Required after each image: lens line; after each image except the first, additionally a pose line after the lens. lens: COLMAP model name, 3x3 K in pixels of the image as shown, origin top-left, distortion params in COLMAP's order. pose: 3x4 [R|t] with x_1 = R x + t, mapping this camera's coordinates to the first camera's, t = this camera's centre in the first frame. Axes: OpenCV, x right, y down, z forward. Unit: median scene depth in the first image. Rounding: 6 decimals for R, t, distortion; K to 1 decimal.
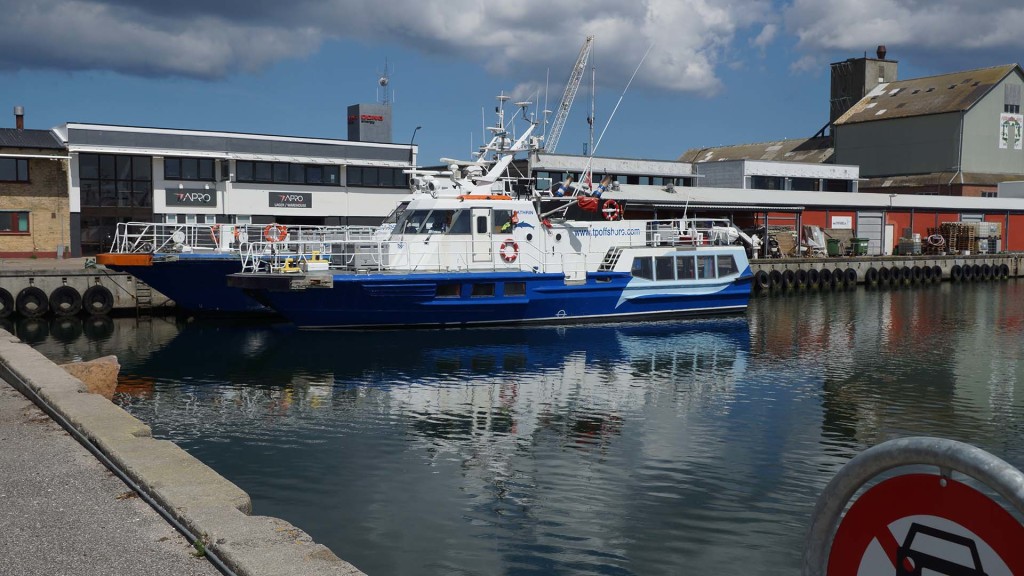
lens RADIAL K [[1097.8, 0, 514.0], [0, 1097.8, 318.6], [0, 0, 1]] dist [0.037907, -0.013915]
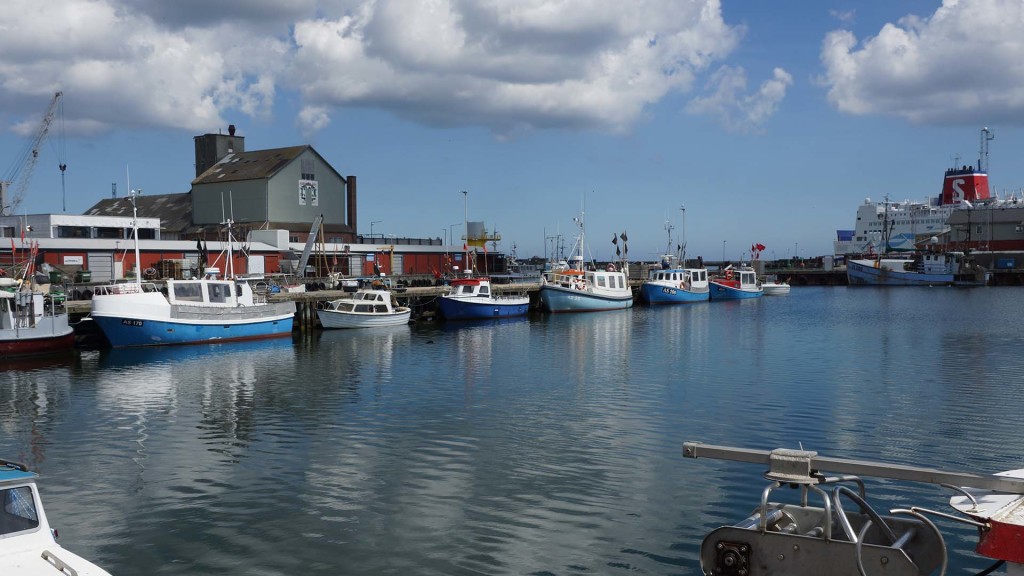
lens RADIAL K [[1027.3, 0, 512.0], [0, 1027.3, 288.0], [0, 0, 1]] dist [0.031567, -0.010705]
pose [[0.917774, -0.023525, 0.396406, 0.285528], [0.046303, 0.997774, -0.047990, 0.041455], [-0.394395, 0.062399, 0.916820, -0.476928]]
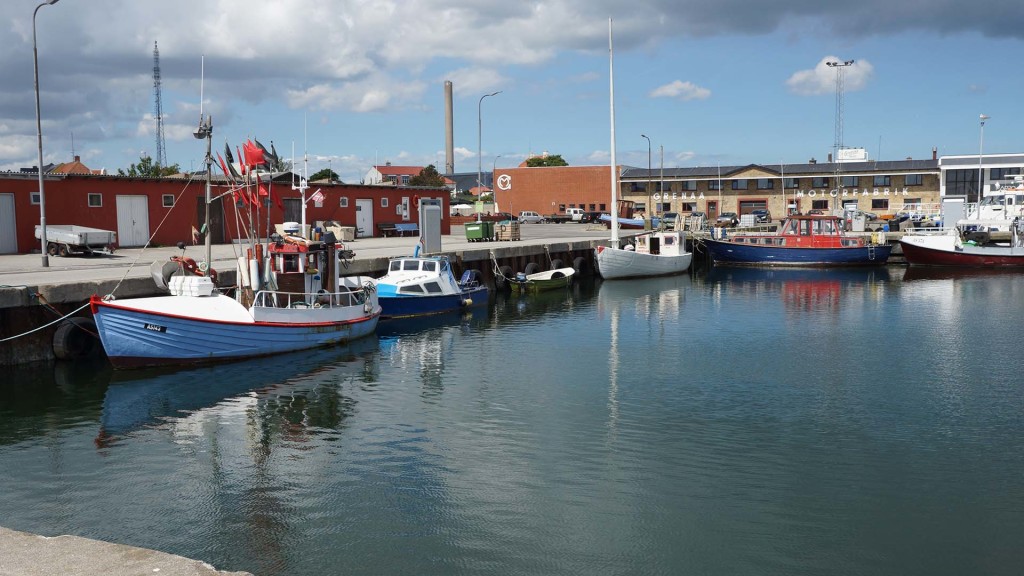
lens RADIAL K [[1001.1, 0, 512.0], [0, 1001.1, 288.0], [0, 0, 1]] dist [0.008680, 0.001269]
pose [[0.523752, 0.051244, -0.850328, 0.653648], [-0.051533, 0.998267, 0.028417, 0.051378], [0.850310, 0.028937, 0.525485, -0.568377]]
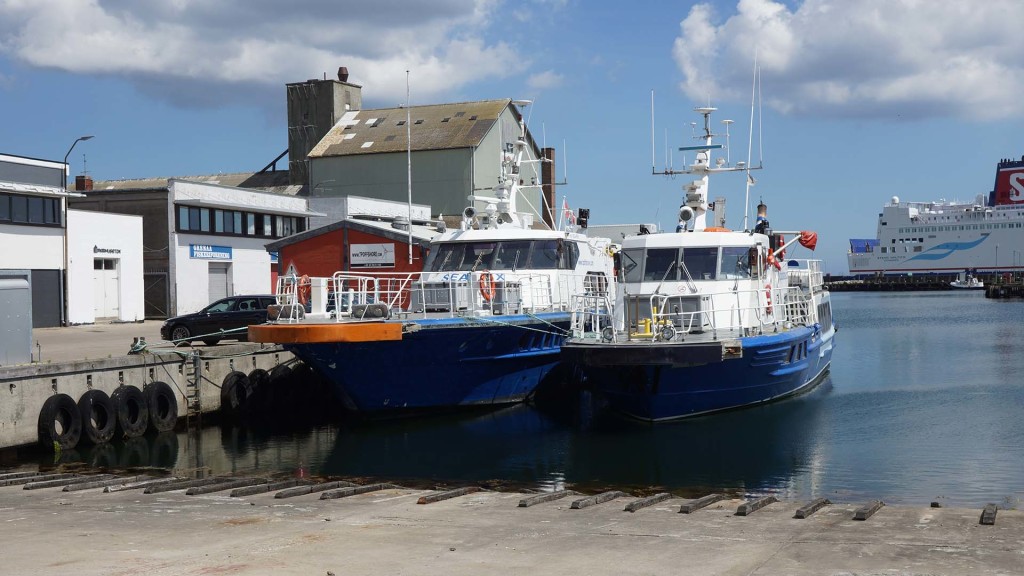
lens RADIAL K [[1377.5, 0, 512.0], [0, 1377.5, 288.0], [0, 0, 1]] dist [0.025302, 0.012211]
pose [[0.810440, -0.020931, 0.585447, -0.357009], [0.068580, 0.995880, -0.059330, -0.012927], [-0.581793, 0.088233, 0.808537, 0.161743]]
